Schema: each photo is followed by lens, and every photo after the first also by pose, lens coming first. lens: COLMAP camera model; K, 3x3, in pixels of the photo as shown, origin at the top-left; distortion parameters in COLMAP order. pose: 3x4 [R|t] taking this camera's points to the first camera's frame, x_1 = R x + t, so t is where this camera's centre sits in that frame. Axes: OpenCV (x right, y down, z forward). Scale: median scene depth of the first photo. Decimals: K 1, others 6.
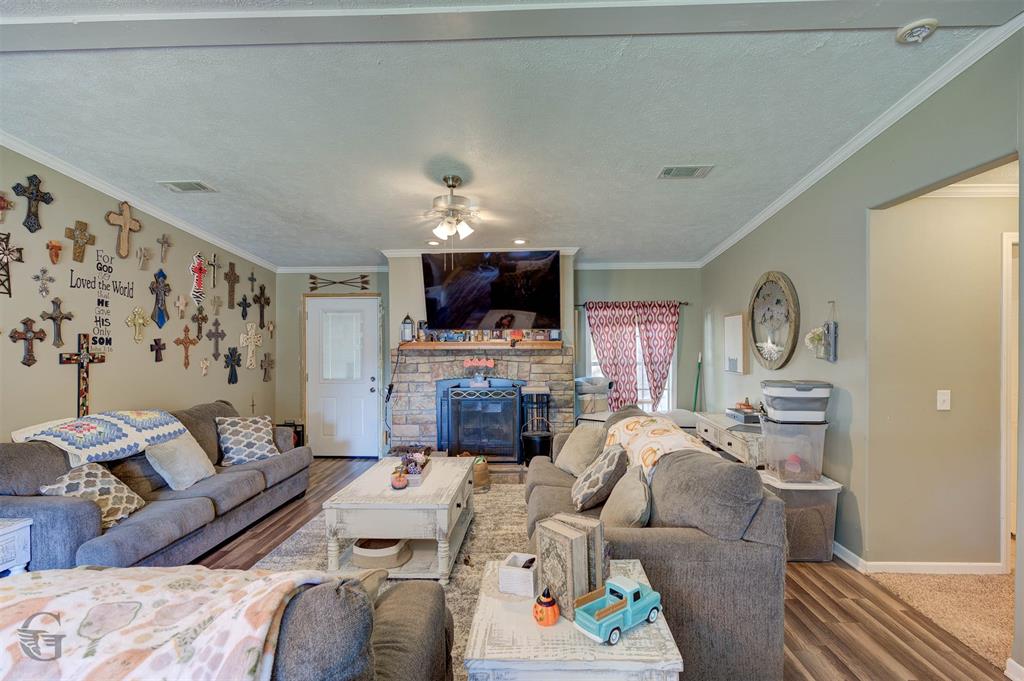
lens RADIAL K [[485.8, 0, 514.4], [0, 485.8, 343.2], [0, 0, 1]] dist [-0.002184, -0.000756]
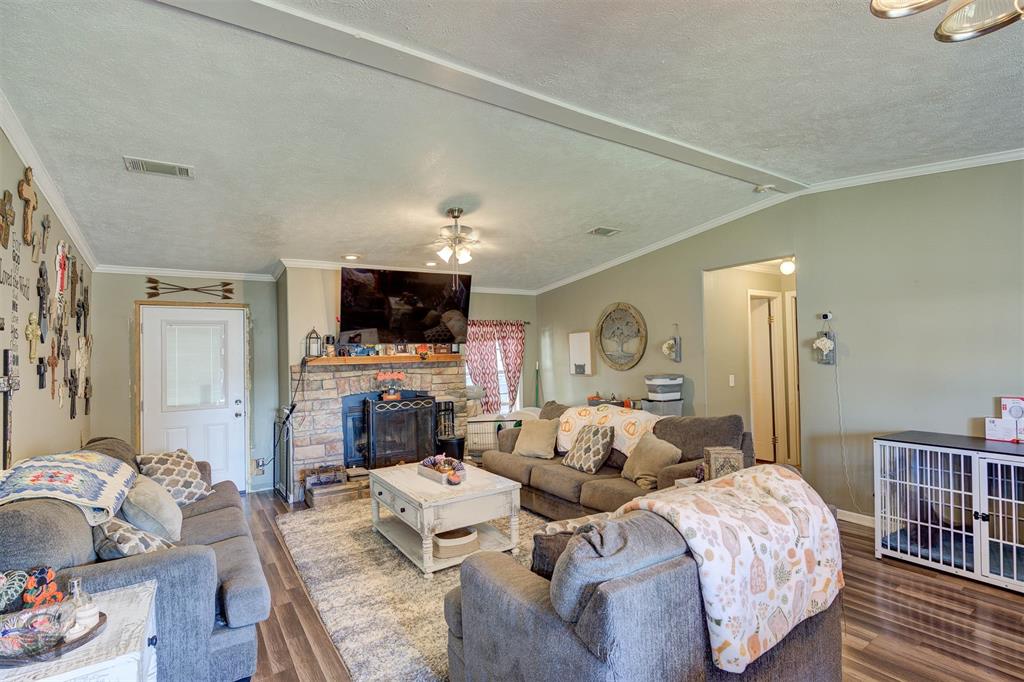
lens RADIAL K [[485.8, 0, 514.4], [0, 485.8, 344.5], [0, 0, 1]] dist [-0.002184, -0.000756]
pose [[0.815523, -0.005239, 0.578701, -0.444268], [0.024624, 0.999368, -0.025654, 0.005938], [-0.578200, 0.035171, 0.815136, -0.000185]]
